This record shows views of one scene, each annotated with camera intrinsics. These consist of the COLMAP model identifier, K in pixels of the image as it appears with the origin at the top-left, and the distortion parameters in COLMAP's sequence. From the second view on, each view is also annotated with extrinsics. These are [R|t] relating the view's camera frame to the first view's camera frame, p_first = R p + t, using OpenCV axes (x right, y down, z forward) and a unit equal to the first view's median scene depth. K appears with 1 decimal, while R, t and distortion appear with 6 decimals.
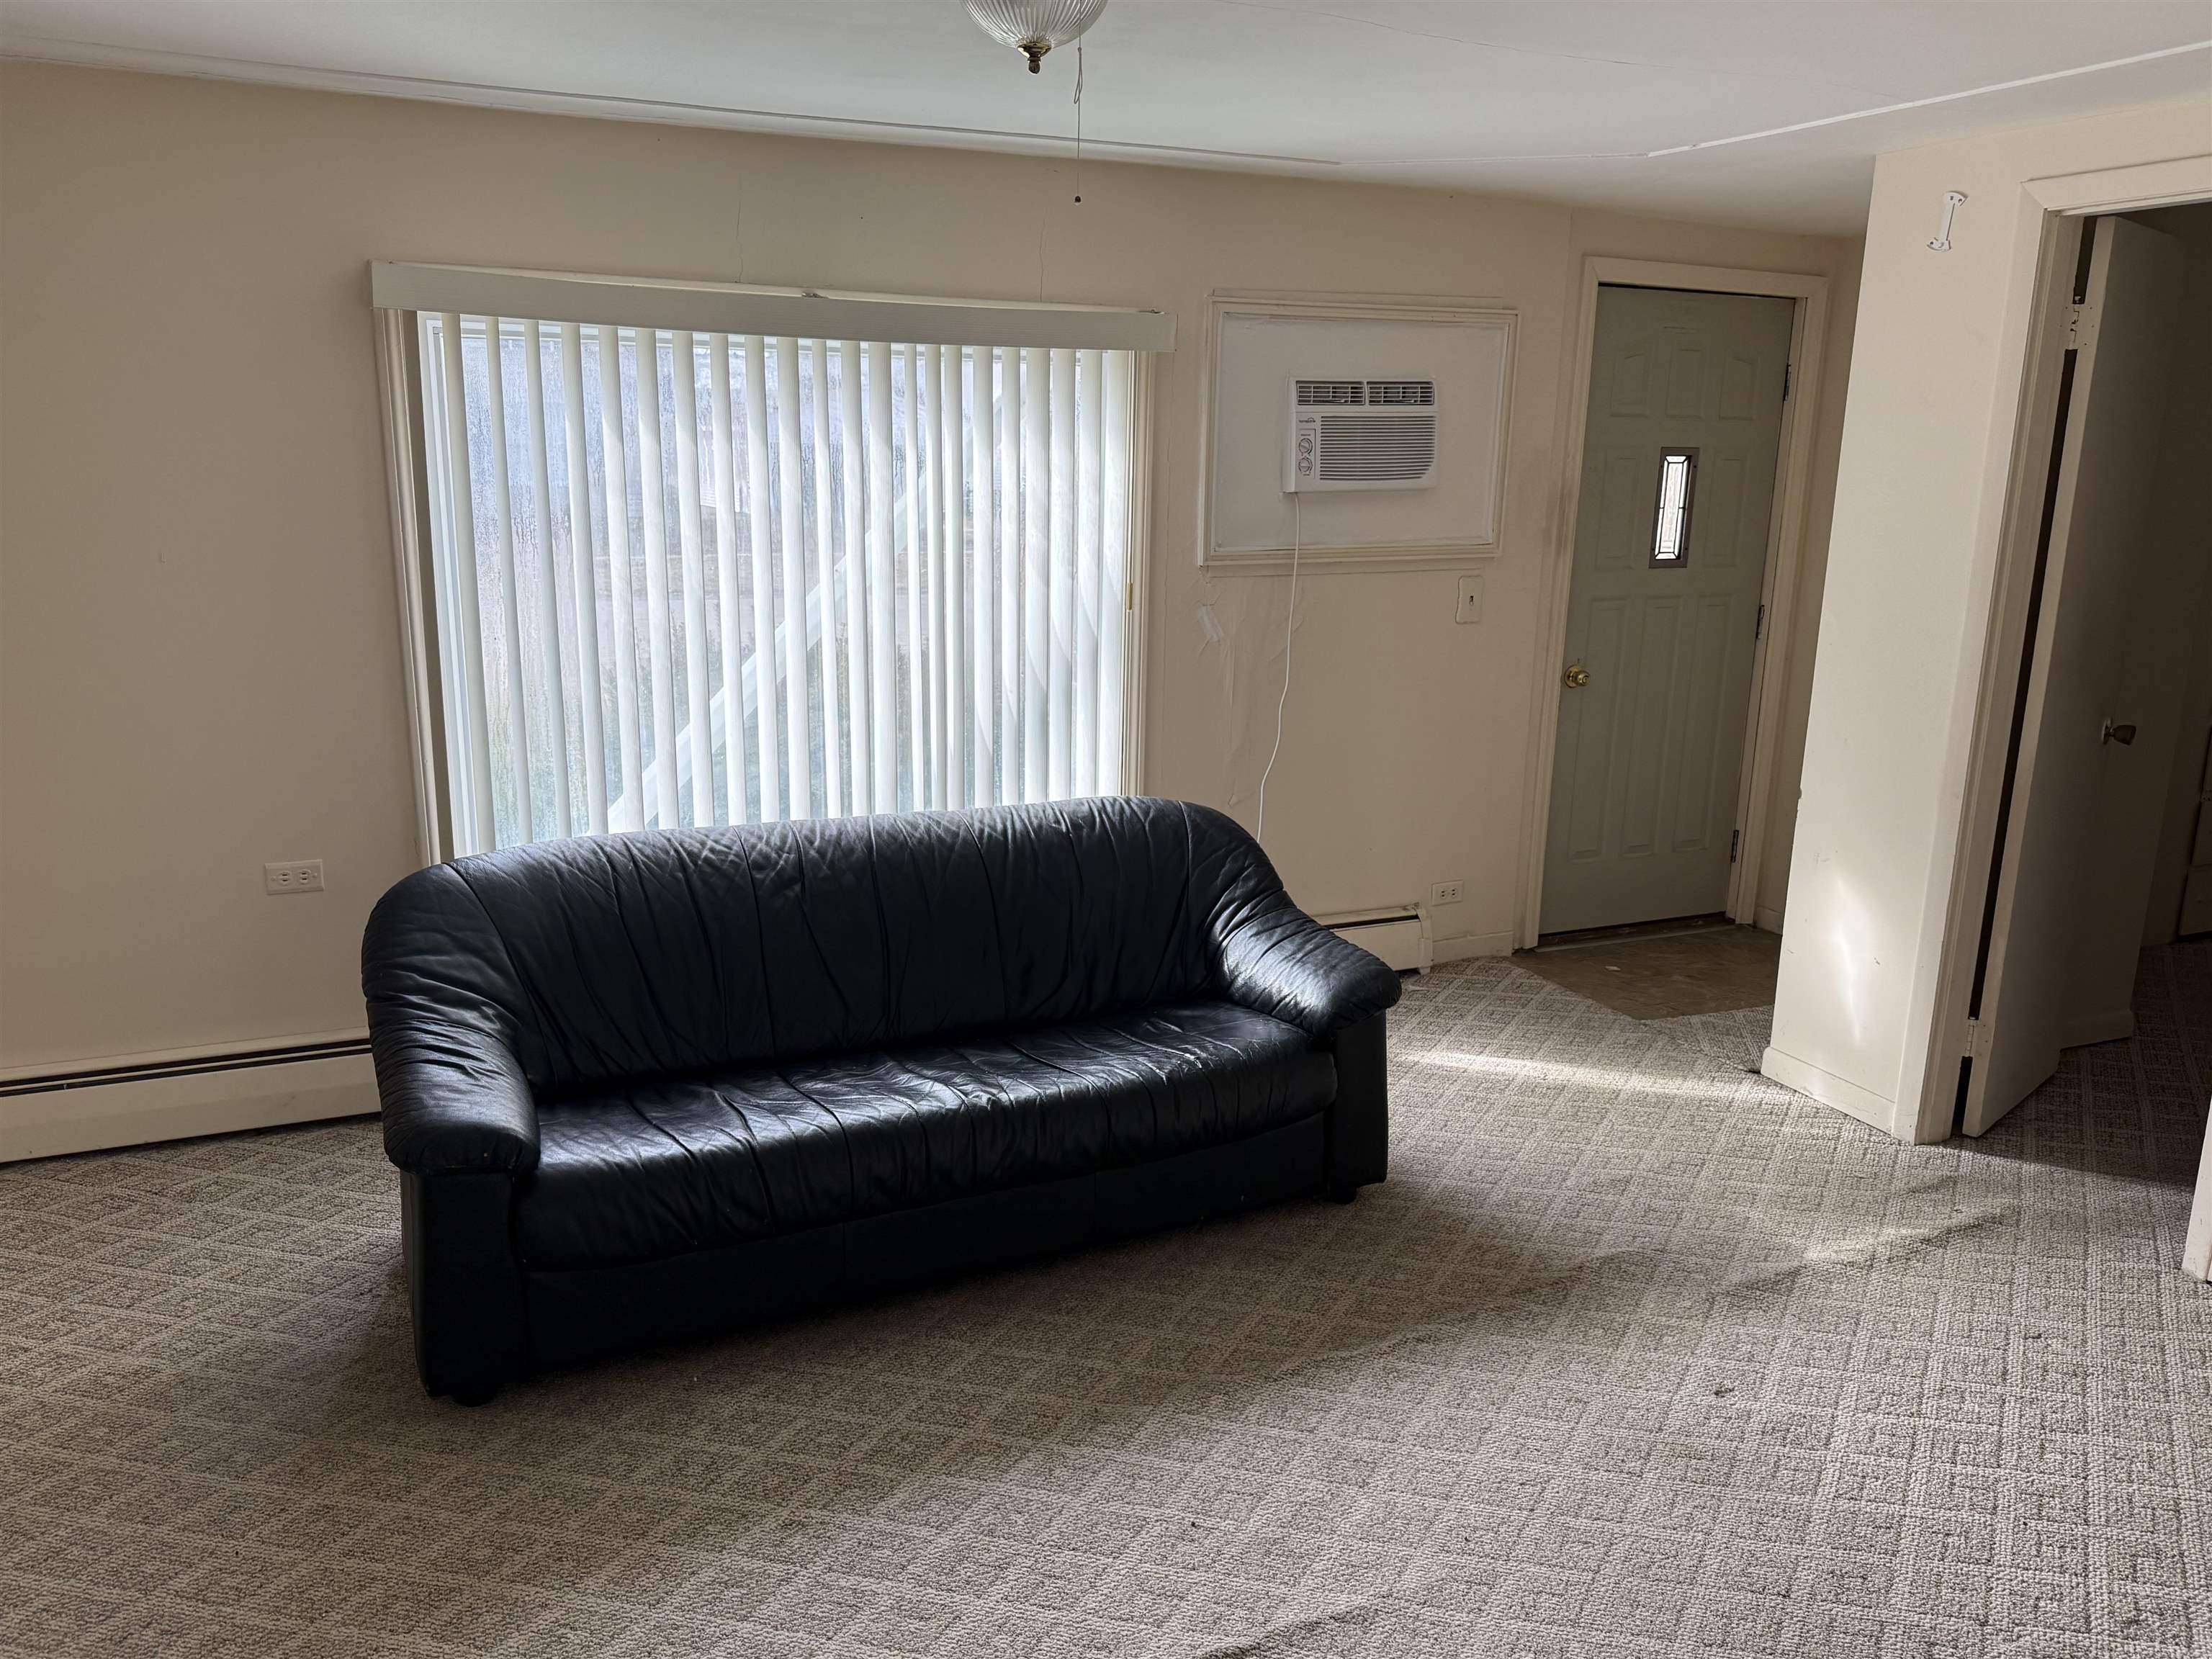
lens RADIAL K [[1649.4, 0, 1103.6], [0, 1649.4, 832.2], [0, 0, 1]] dist [0.043118, -0.059487]
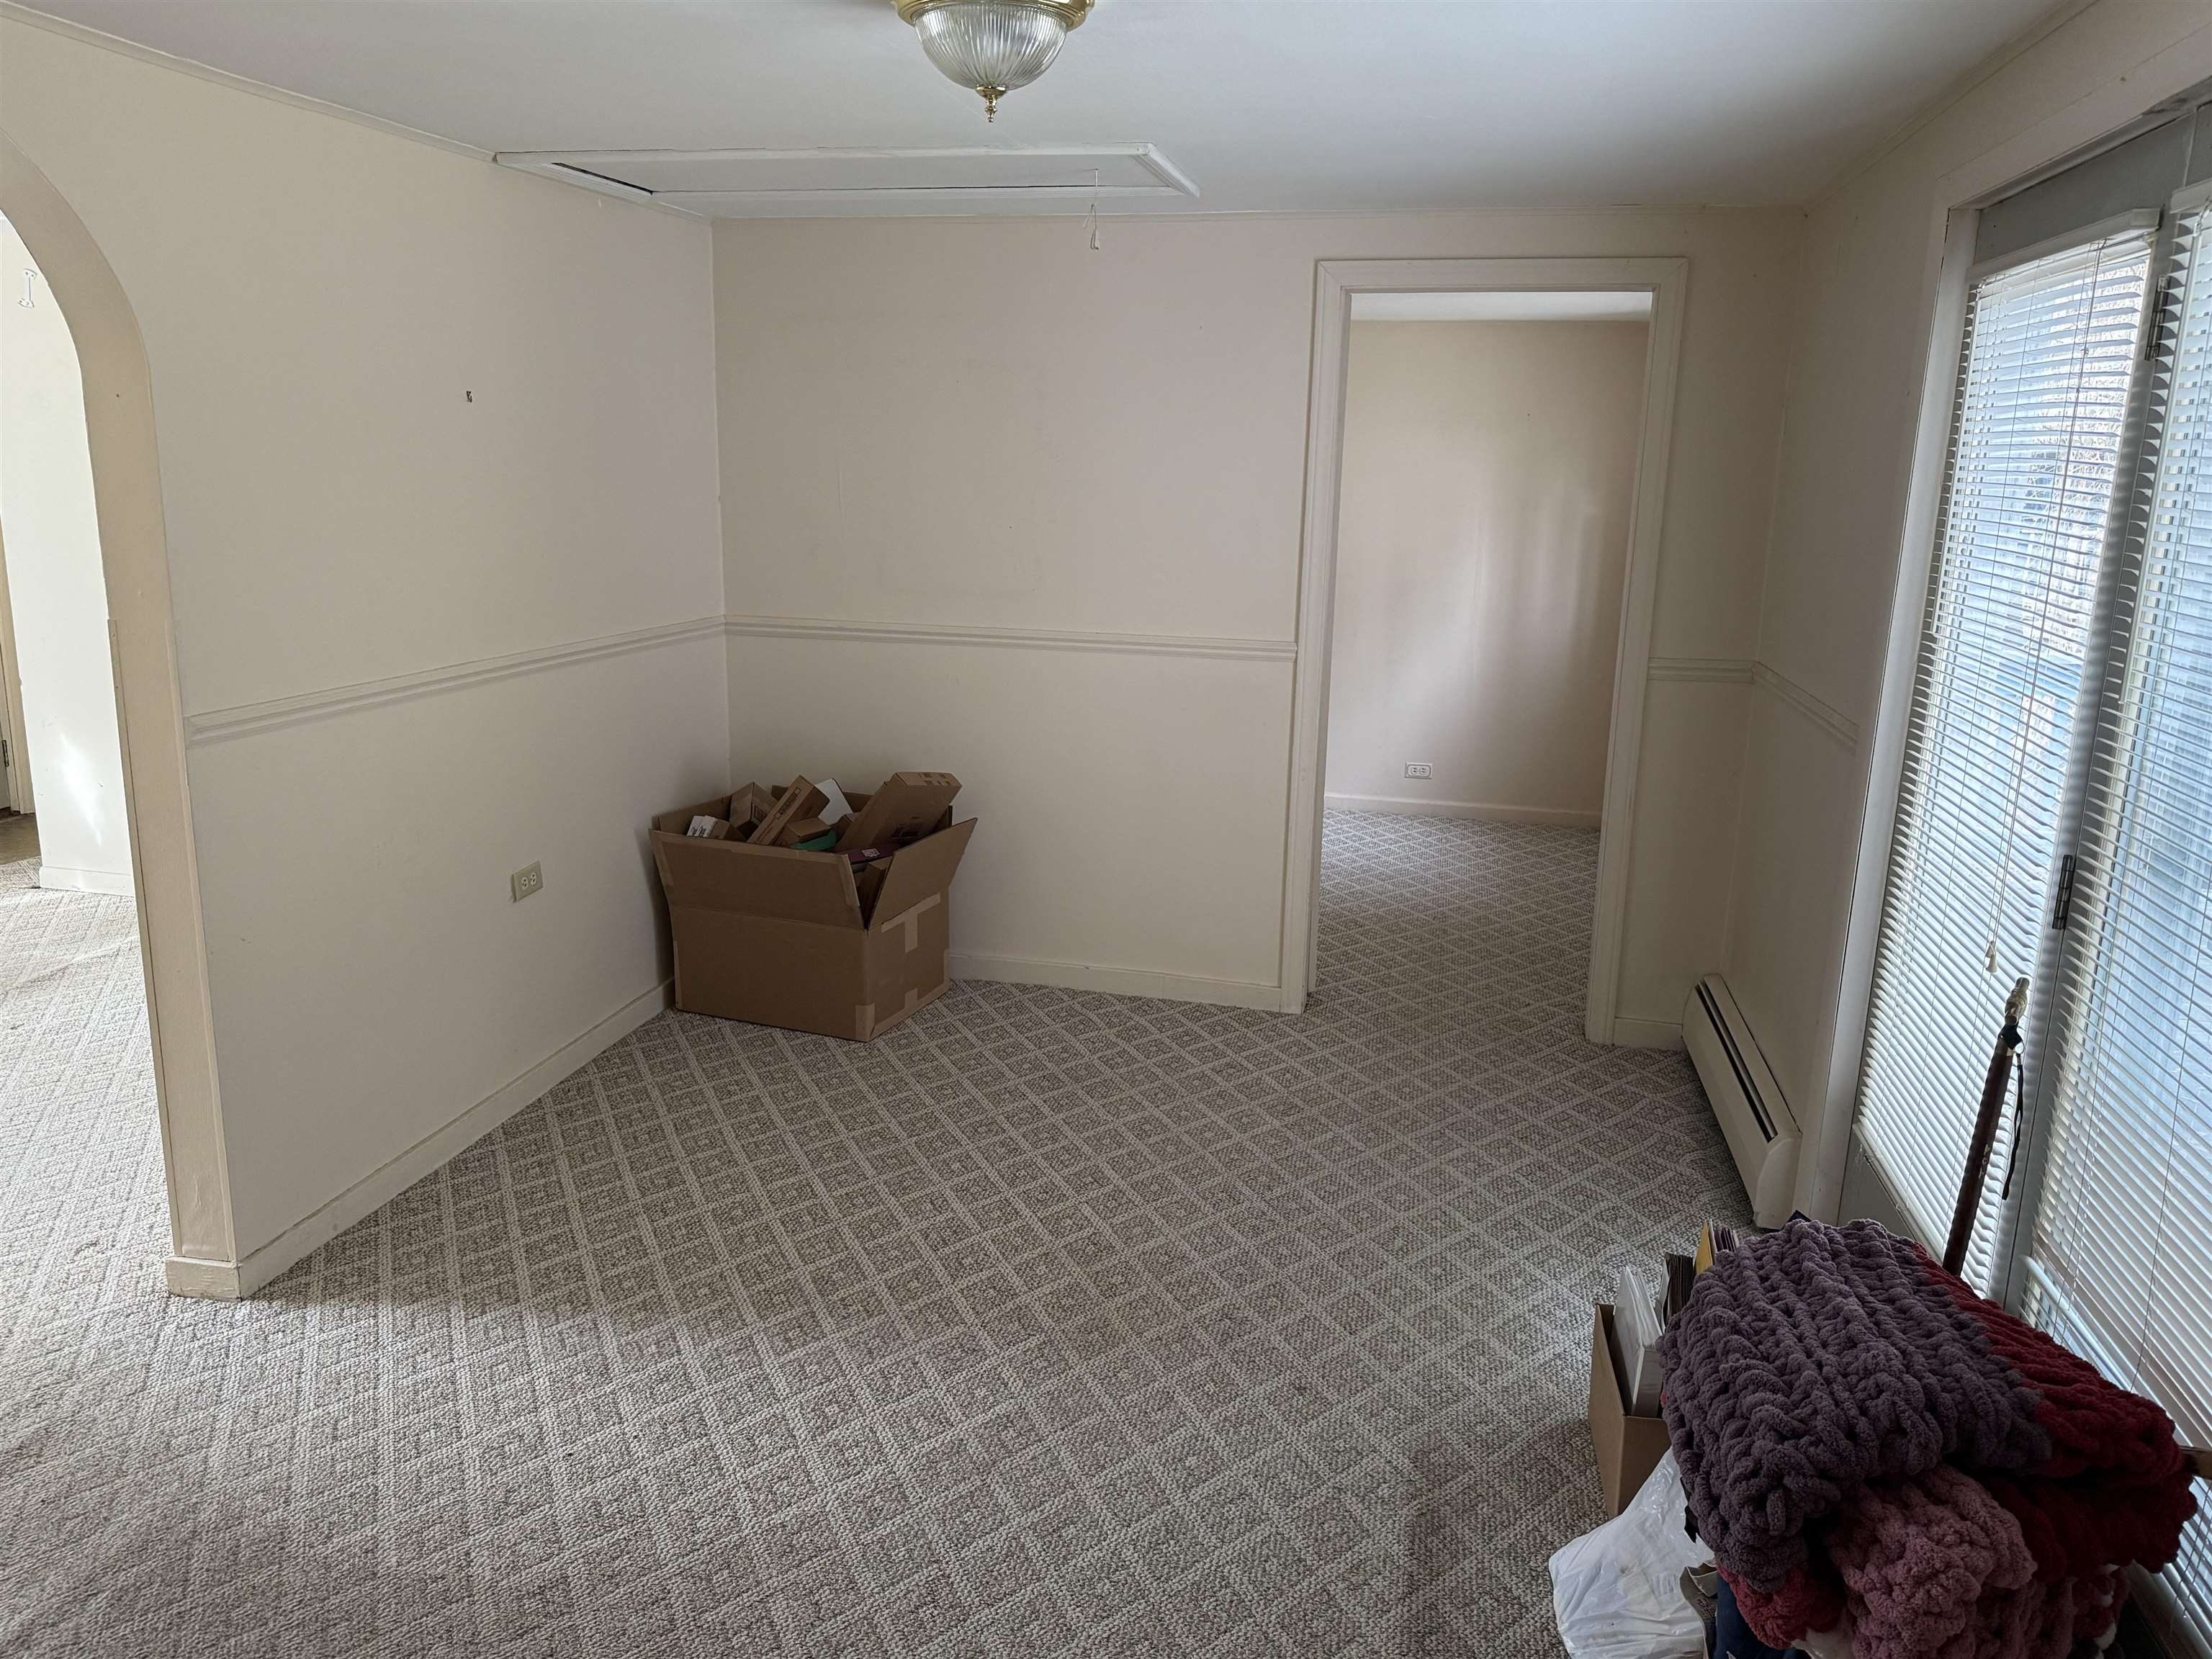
lens RADIAL K [[1649.4, 0, 1103.4], [0, 1649.4, 830.3], [0, 0, 1]] dist [0.043118, -0.059487]
pose [[0.602393, -0.179153, 0.777835, -0.150466], [0.173171, 0.980609, 0.091745, 0.131404], [-0.779189, 0.079432, 0.621736, -0.595717]]
